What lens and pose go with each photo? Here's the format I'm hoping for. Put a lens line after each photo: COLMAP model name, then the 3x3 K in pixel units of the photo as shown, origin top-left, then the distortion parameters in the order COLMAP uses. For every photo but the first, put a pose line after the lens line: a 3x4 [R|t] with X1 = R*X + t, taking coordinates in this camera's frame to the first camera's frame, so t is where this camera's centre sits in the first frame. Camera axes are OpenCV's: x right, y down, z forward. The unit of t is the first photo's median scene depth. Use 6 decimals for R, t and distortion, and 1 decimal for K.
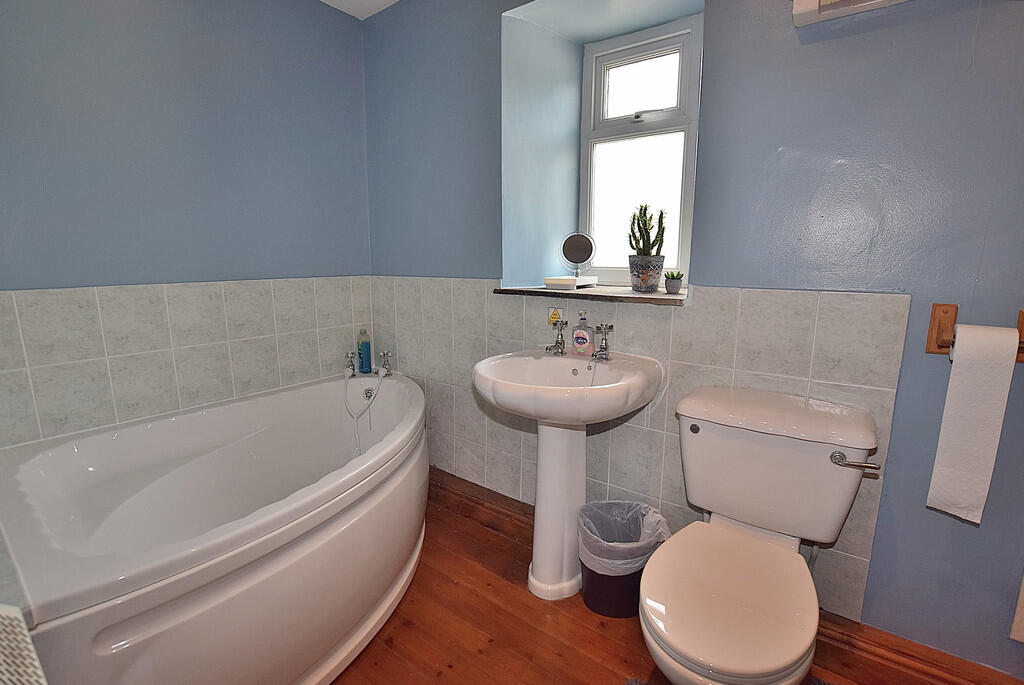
lens RADIAL K [[453.5, 0, 513.2], [0, 453.5, 342.9], [0, 0, 1]] dist [-0.026651, 0.001944]
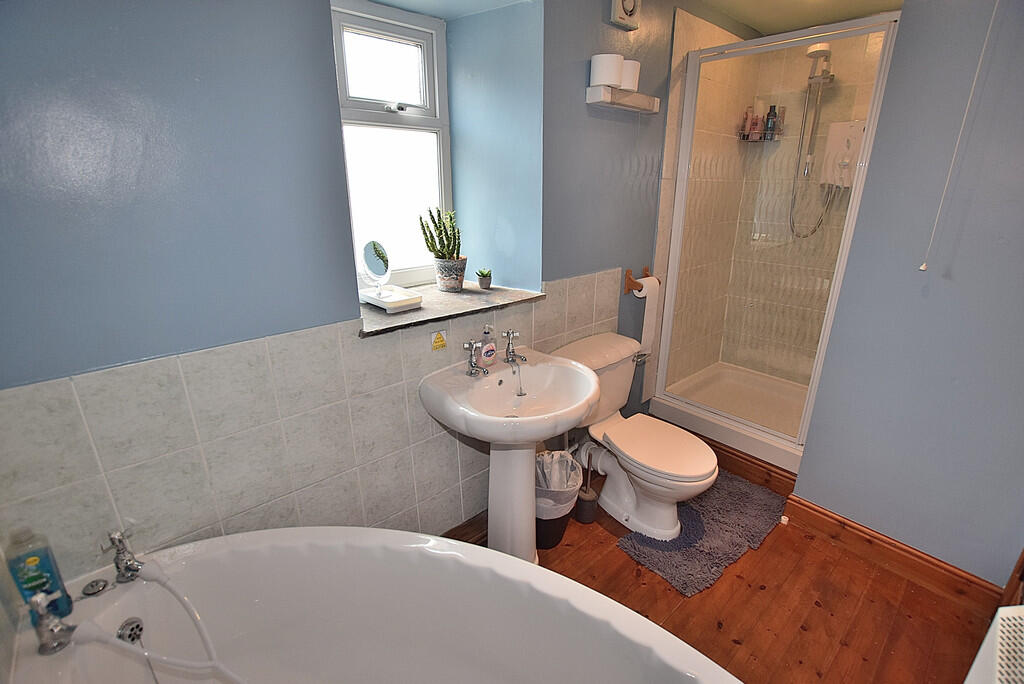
lens RADIAL K [[453.5, 0, 514.2], [0, 453.5, 338.7], [0, 0, 1]] dist [-0.026651, 0.001944]
pose [[0.212359, -0.314554, 0.925181, -0.707743], [0.180152, 0.943149, 0.279312, -0.284363], [-0.960442, 0.107359, 0.256953, 0.616355]]
